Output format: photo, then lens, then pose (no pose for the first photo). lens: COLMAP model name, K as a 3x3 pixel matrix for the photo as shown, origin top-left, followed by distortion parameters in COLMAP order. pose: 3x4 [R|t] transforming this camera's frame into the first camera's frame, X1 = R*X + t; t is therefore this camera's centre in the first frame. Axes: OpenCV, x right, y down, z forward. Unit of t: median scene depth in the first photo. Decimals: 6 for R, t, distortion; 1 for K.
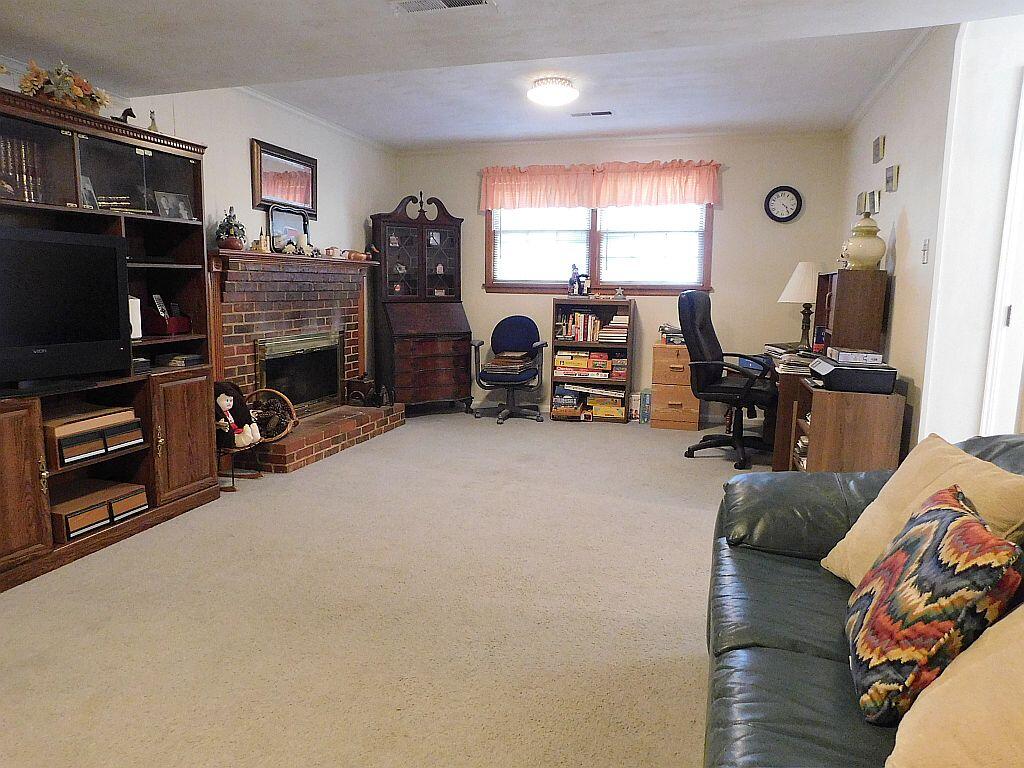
lens RADIAL K [[681.5, 0, 510.5], [0, 681.5, 384.8], [0, 0, 1]] dist [-0.035185, 0.016043]
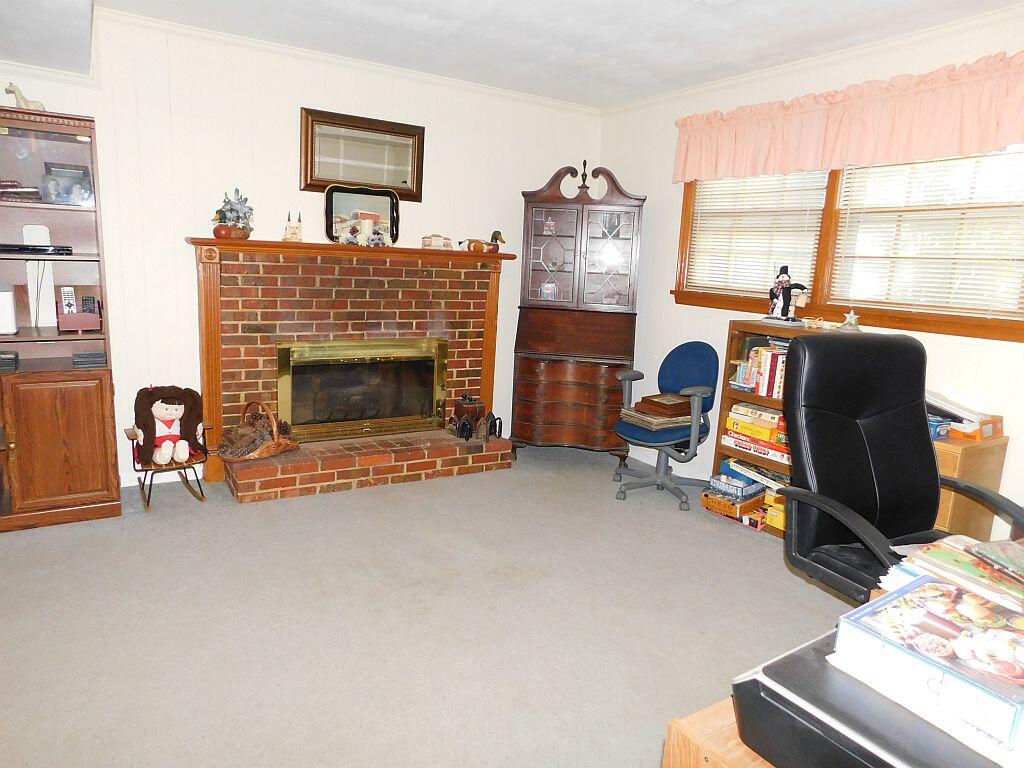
lens RADIAL K [[681.5, 0, 512.2], [0, 681.5, 380.9], [0, 0, 1]] dist [-0.035185, 0.016043]
pose [[0.754207, 0.140585, -0.641411, 0.327235], [-0.134240, 0.989193, 0.058966, -0.085174], [0.642769, 0.041630, 0.764928, 0.416137]]
